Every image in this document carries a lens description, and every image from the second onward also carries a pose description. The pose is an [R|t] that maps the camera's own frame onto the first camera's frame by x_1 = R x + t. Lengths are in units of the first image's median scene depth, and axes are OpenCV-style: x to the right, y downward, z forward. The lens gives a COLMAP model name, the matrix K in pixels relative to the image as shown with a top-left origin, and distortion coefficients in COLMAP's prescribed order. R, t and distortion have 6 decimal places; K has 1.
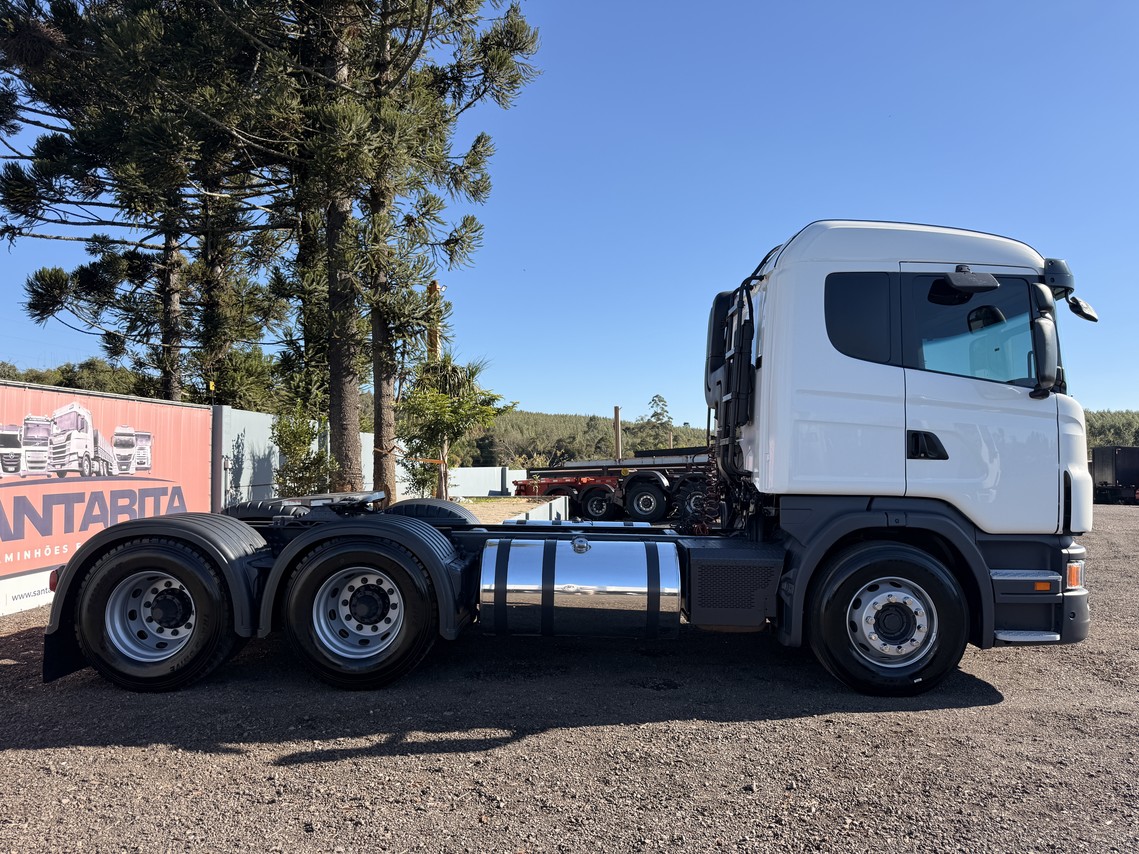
lens RADIAL K [[815.6, 0, 569.5], [0, 815.6, 427.0], [0, 0, 1]] dist [0.112906, -0.189249]
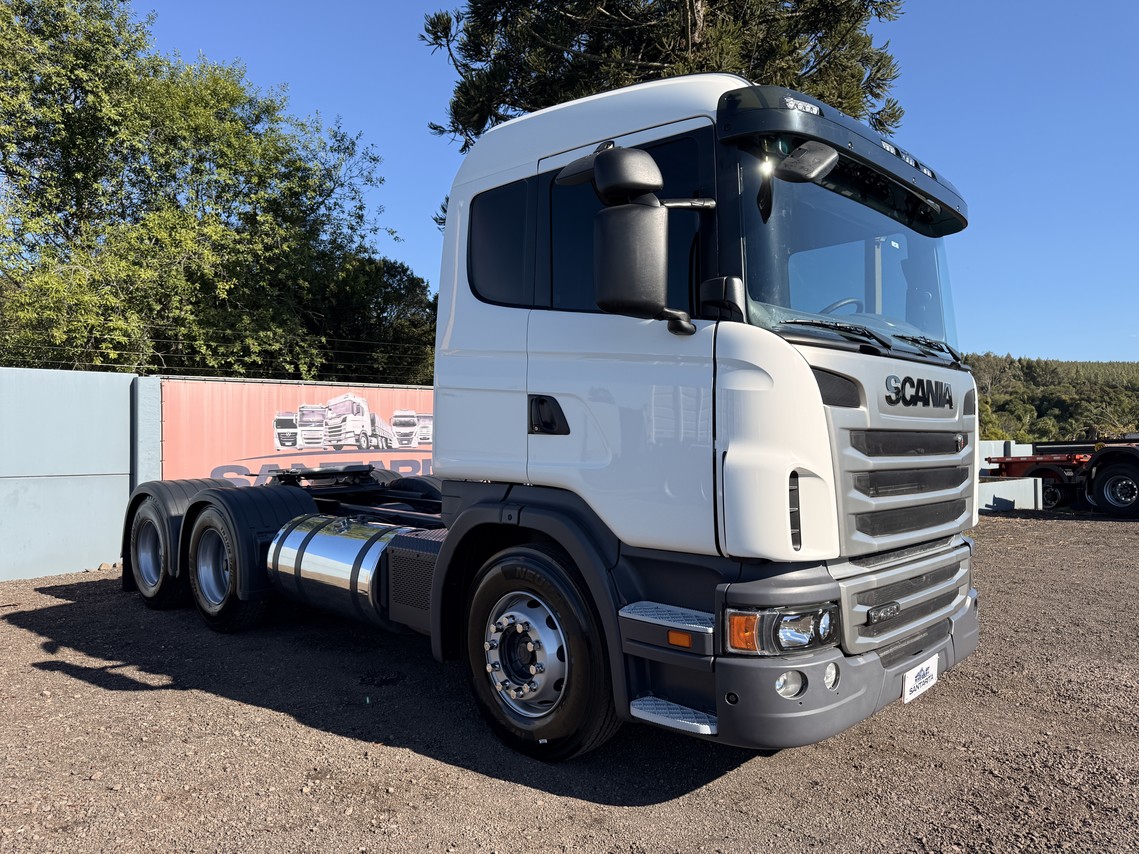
lens RADIAL K [[815.6, 0, 569.5], [0, 815.6, 427.0], [0, 0, 1]] dist [0.112906, -0.189249]
pose [[0.712097, -0.012501, -0.701970, 0.862777], [0.035607, 0.999198, 0.018327, 0.019004], [0.701178, -0.038046, 0.711971, 0.470168]]
